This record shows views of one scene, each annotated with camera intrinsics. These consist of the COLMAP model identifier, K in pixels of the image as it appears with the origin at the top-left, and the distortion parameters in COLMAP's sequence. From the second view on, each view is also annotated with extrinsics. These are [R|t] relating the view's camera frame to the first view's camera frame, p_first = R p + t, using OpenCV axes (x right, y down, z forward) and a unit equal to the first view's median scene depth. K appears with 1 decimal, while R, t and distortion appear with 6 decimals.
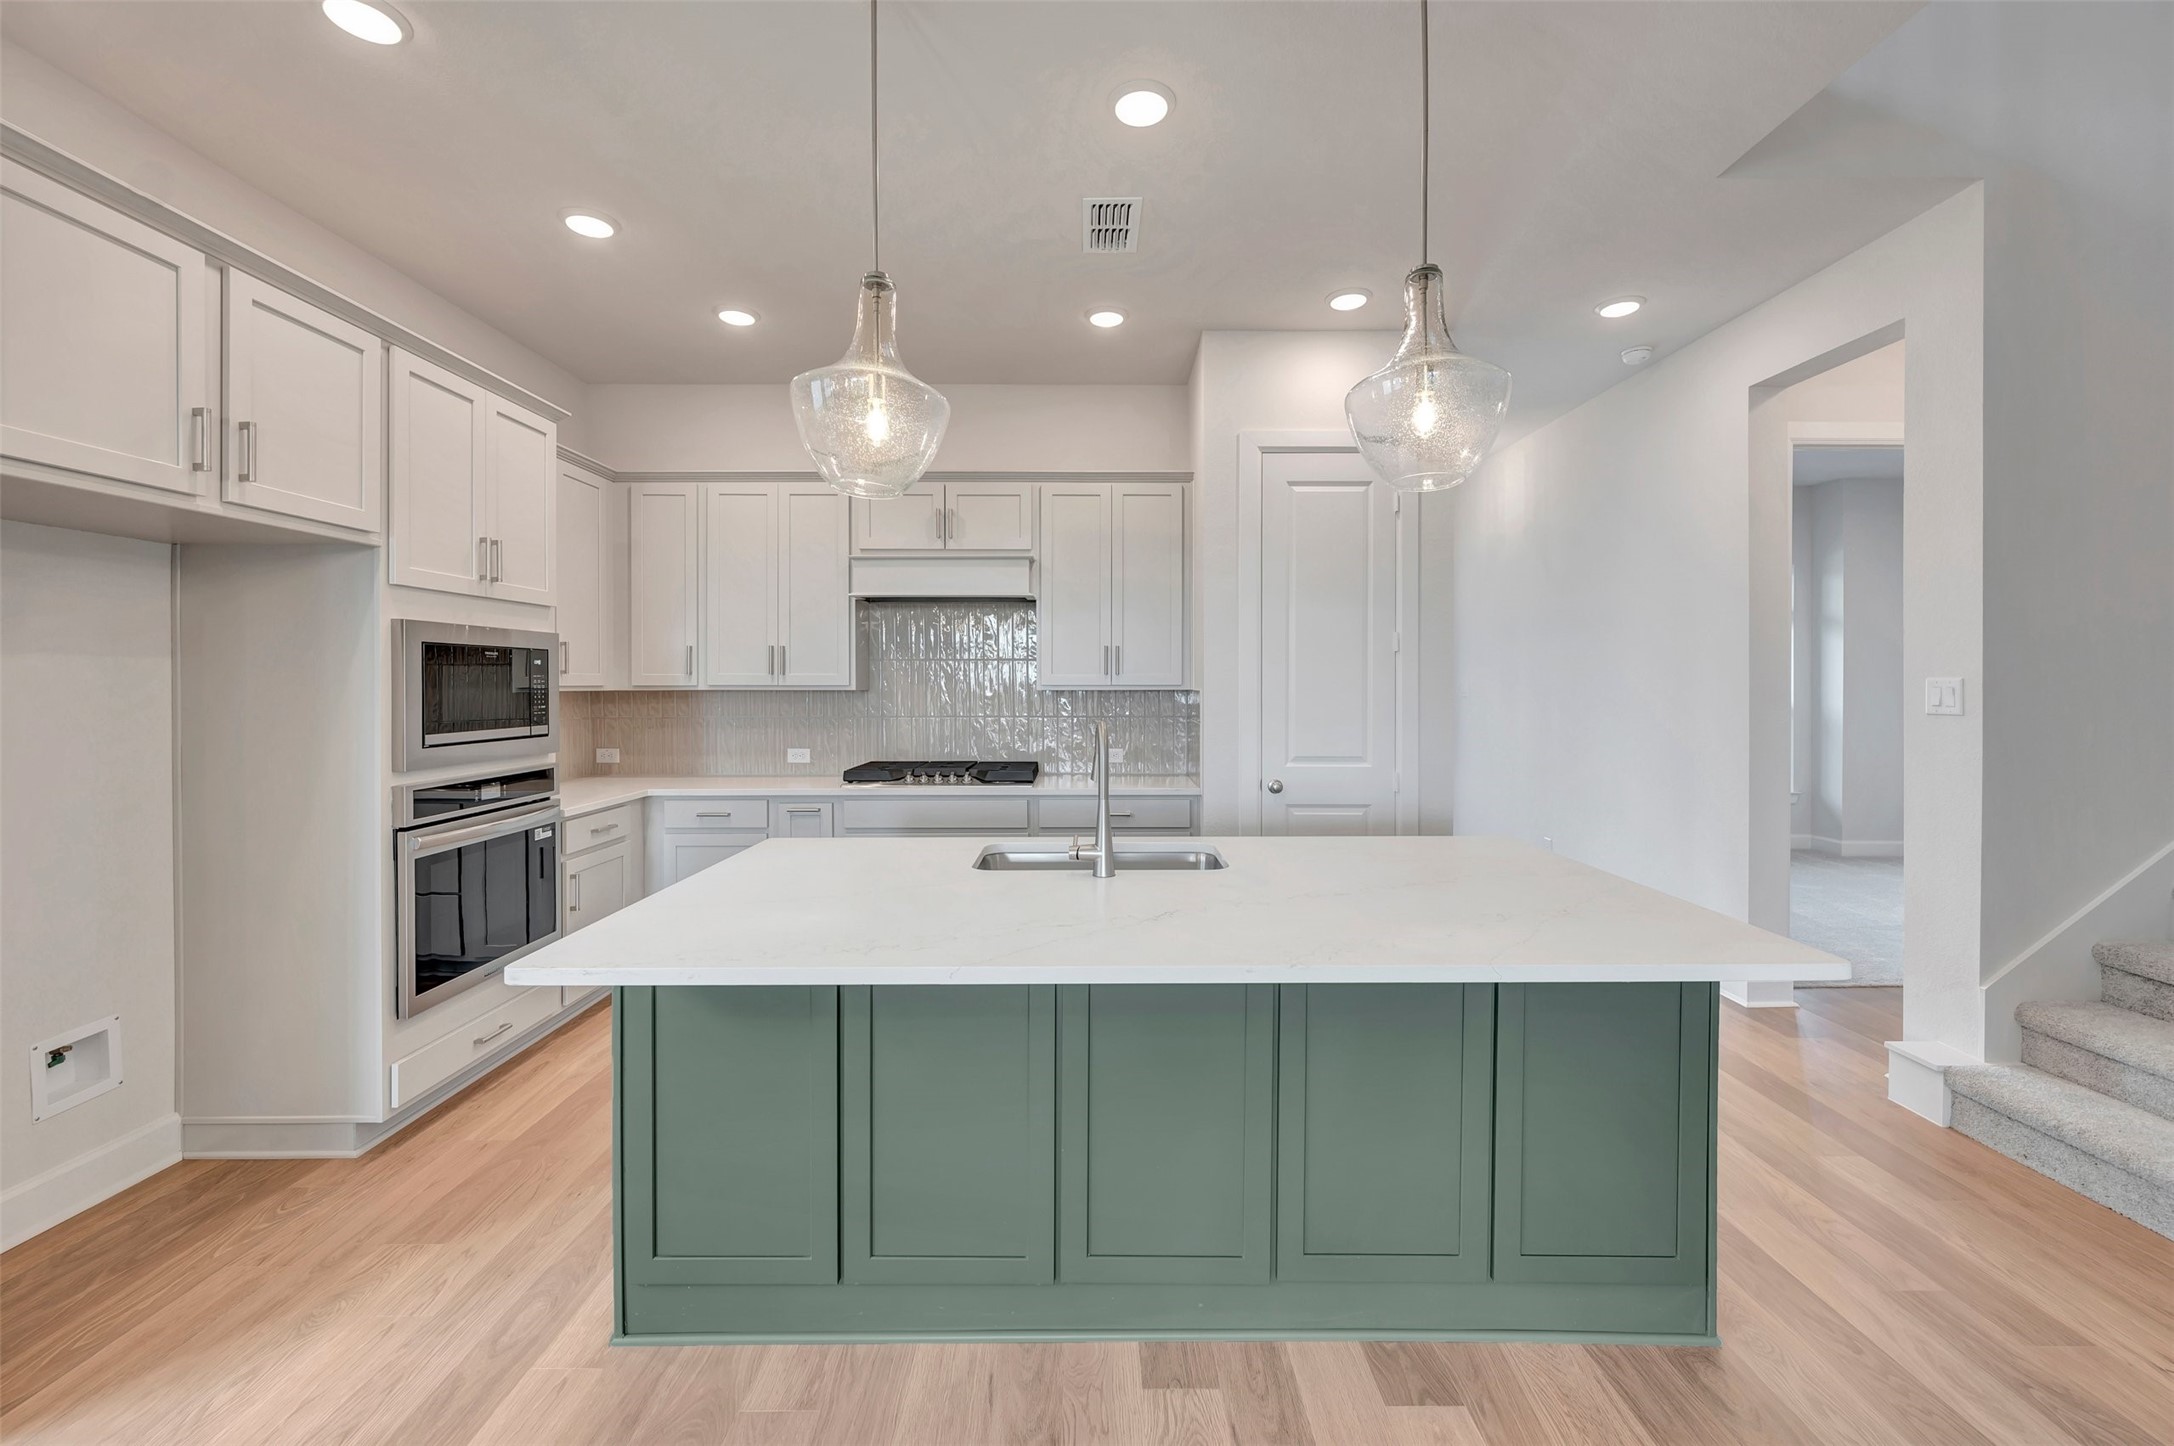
lens RADIAL K [[867.7, 0, 1094.9], [0, 867.7, 686.0], [0, 0, 1]] dist [-0.001025, -0.000096]
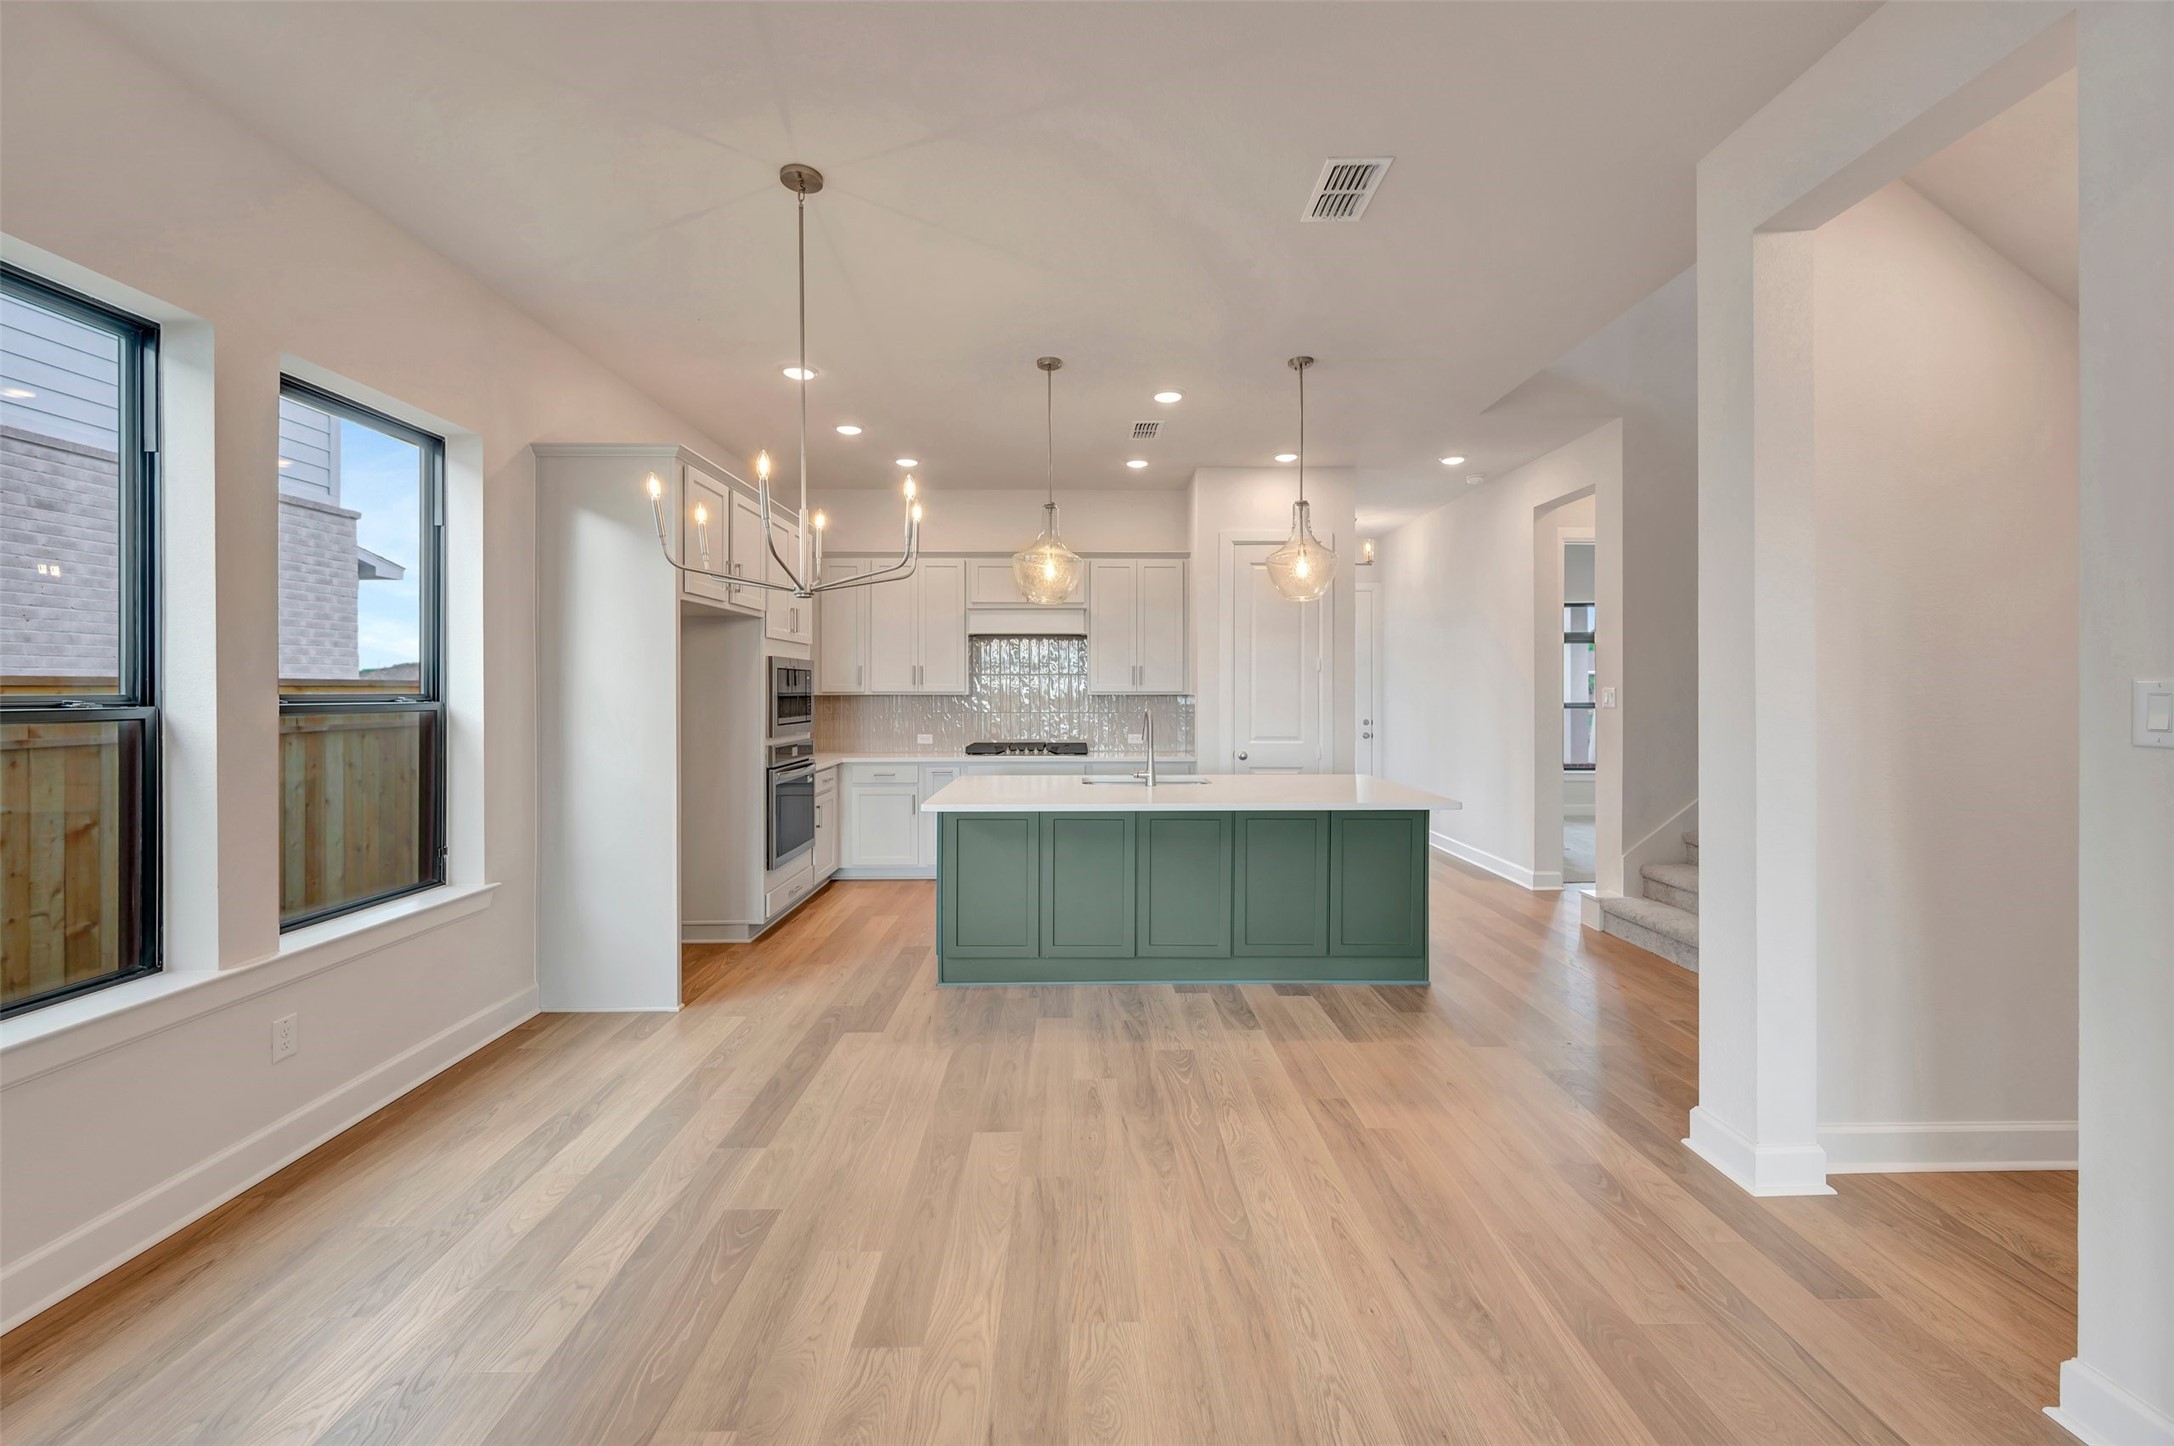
lens RADIAL K [[867.9, 0, 1092.7], [0, 867.9, 691.9], [0, 0, 1]] dist [-0.000747, -0.000158]
pose [[0.999919, -0.000031, 0.012718, -0.085525], [0.000045, 0.999999, -0.001069, 0.001316], [-0.012718, 0.001069, 0.999919, -0.577911]]
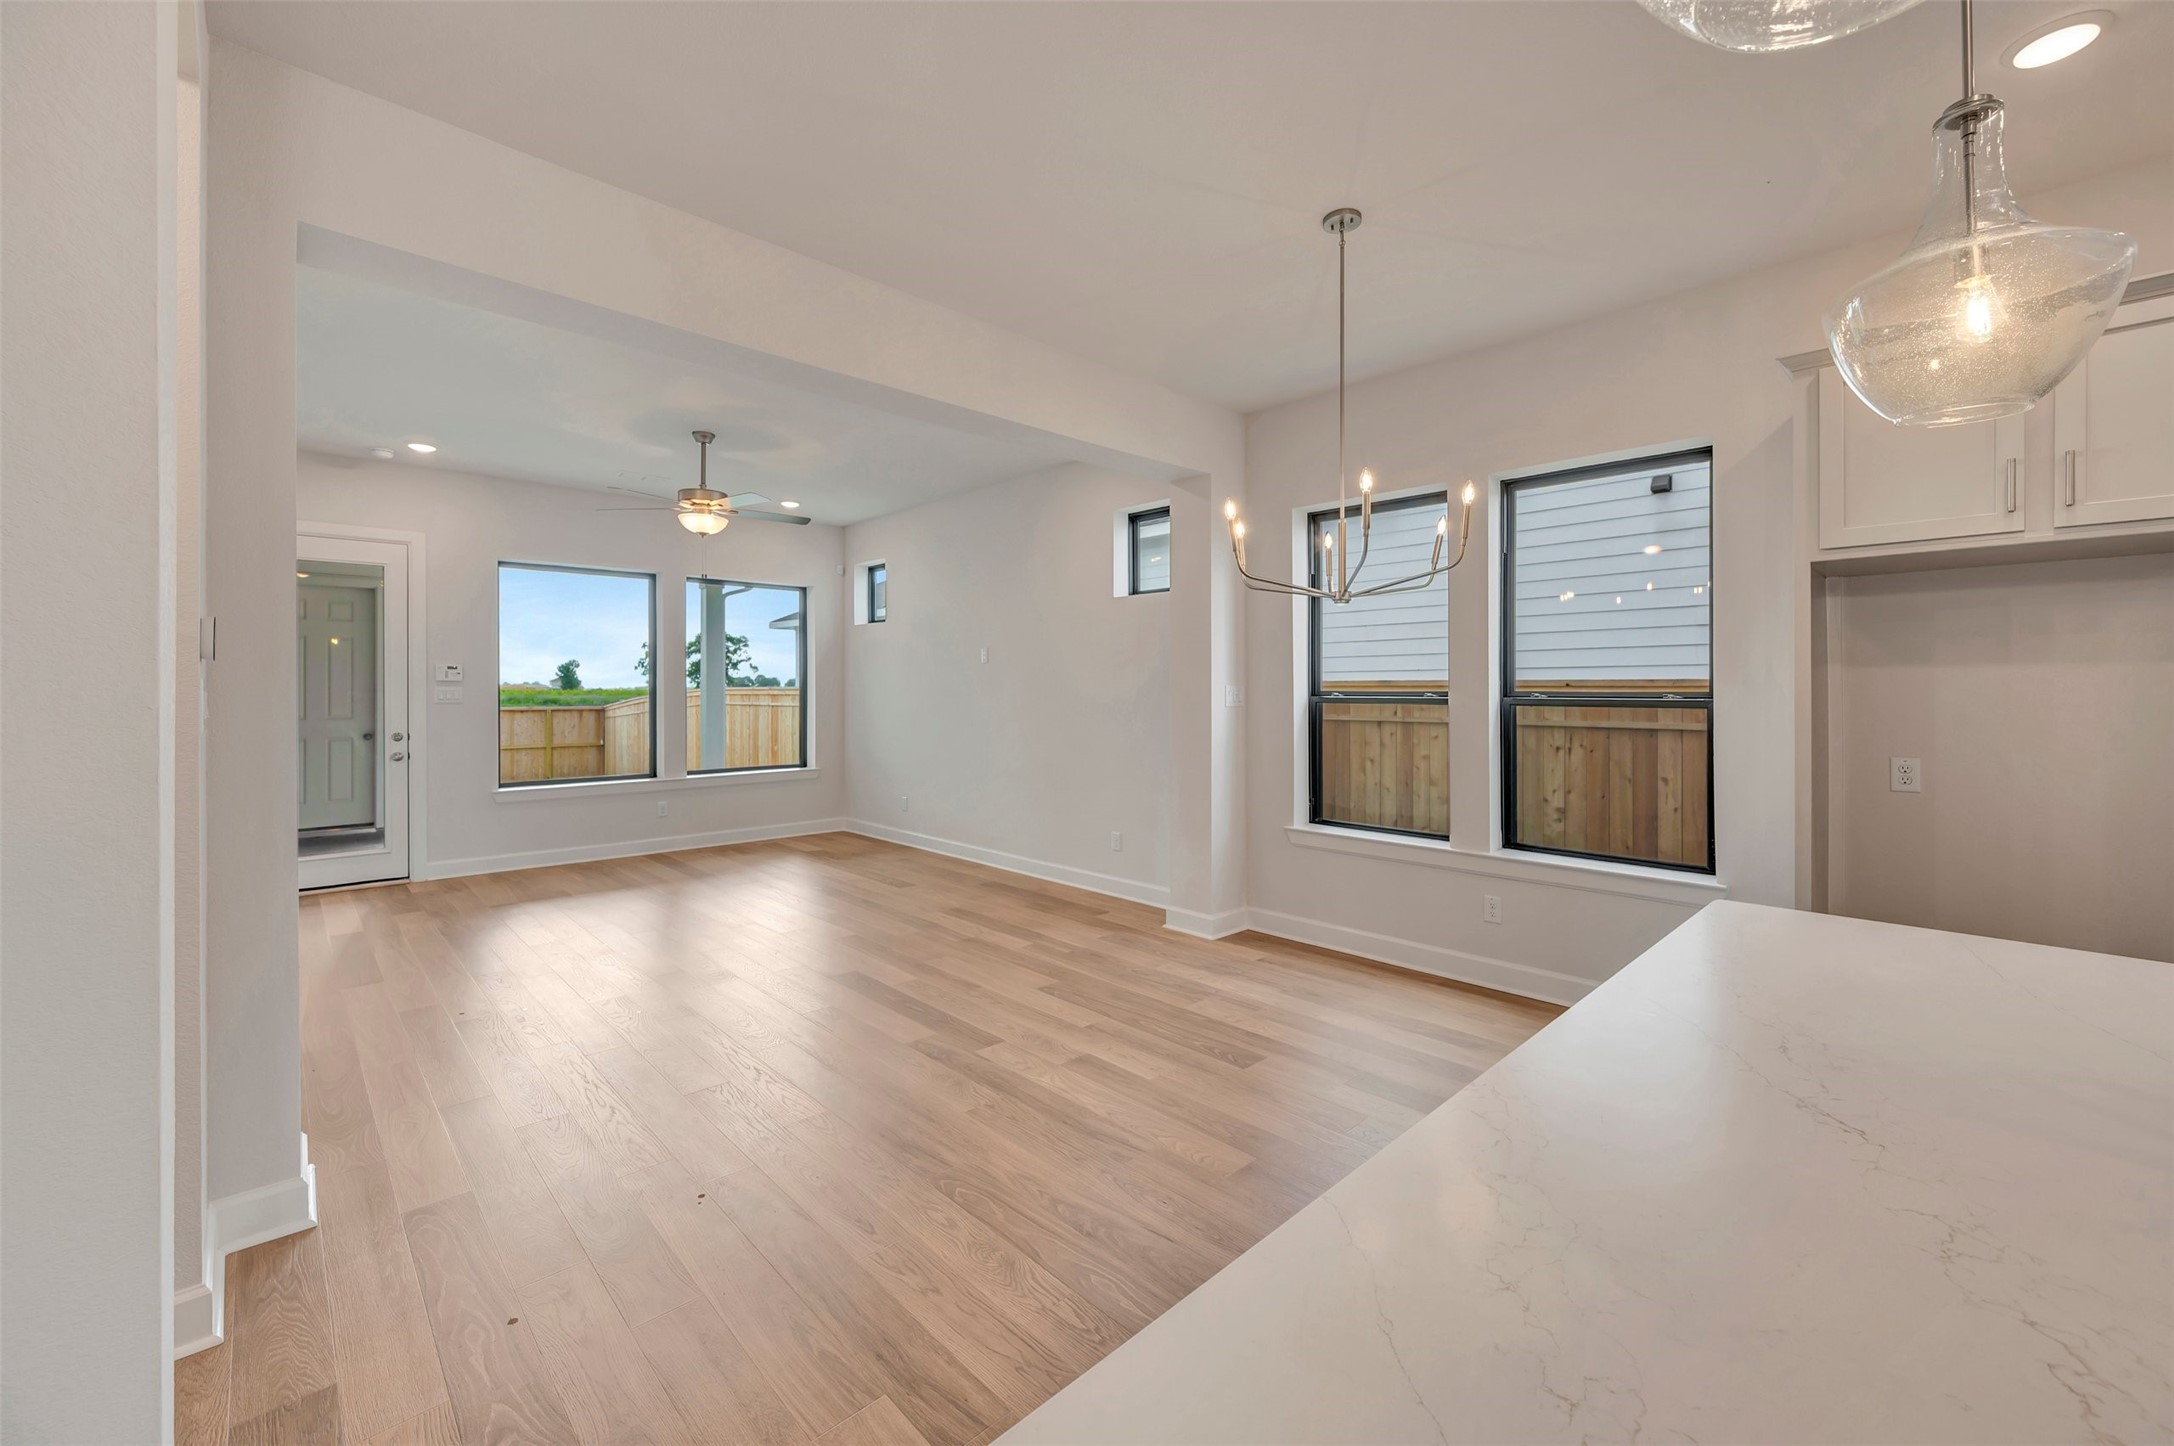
lens RADIAL K [[870.1, 0, 1092.6], [0, 870.1, 687.9], [0, 0, 1]] dist [0.000527, -0.000037]
pose [[-0.726440, -0.000022, -0.687230, 0.366811], [-0.001099, 0.999999, 0.001130, -0.001536], [0.687229, 0.001576, -0.726439, 0.504923]]
